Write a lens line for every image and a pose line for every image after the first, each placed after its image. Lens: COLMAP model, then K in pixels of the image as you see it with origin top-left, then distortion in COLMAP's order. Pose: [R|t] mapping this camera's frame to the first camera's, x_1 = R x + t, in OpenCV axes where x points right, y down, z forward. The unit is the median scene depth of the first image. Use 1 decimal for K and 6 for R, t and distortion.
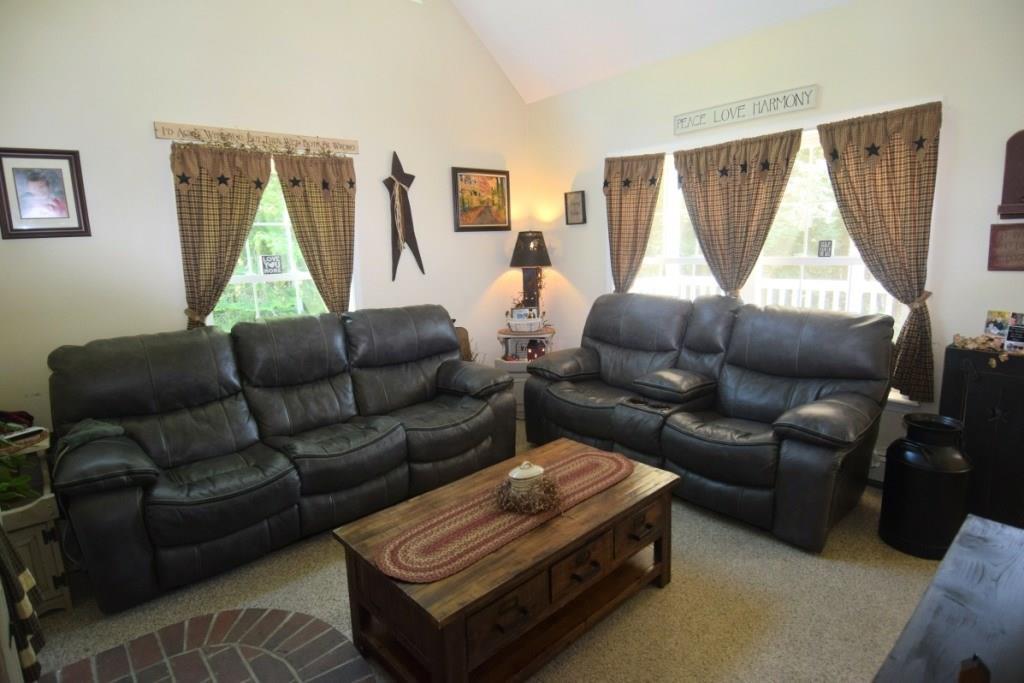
lens RADIAL K [[539.7, 0, 506.1], [0, 539.7, 342.0], [0, 0, 1]] dist [0.053442, -0.056061]
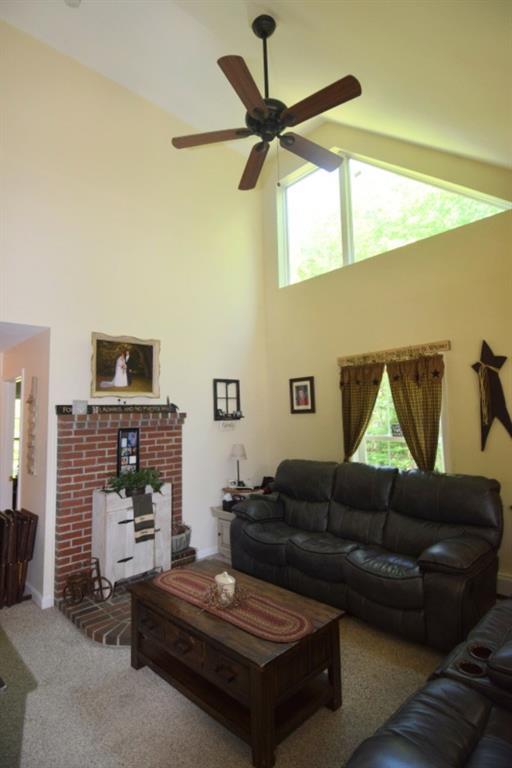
lens RADIAL K [[404.8, 0, 256.0], [0, 404.8, 384.0], [0, 0, 1]] dist [0.053442, -0.056061]
pose [[0.037348, -0.041715, -0.998431, 0.767335], [-0.154953, 0.986802, -0.047026, -0.168502], [0.987216, 0.156466, 0.030391, 0.600591]]
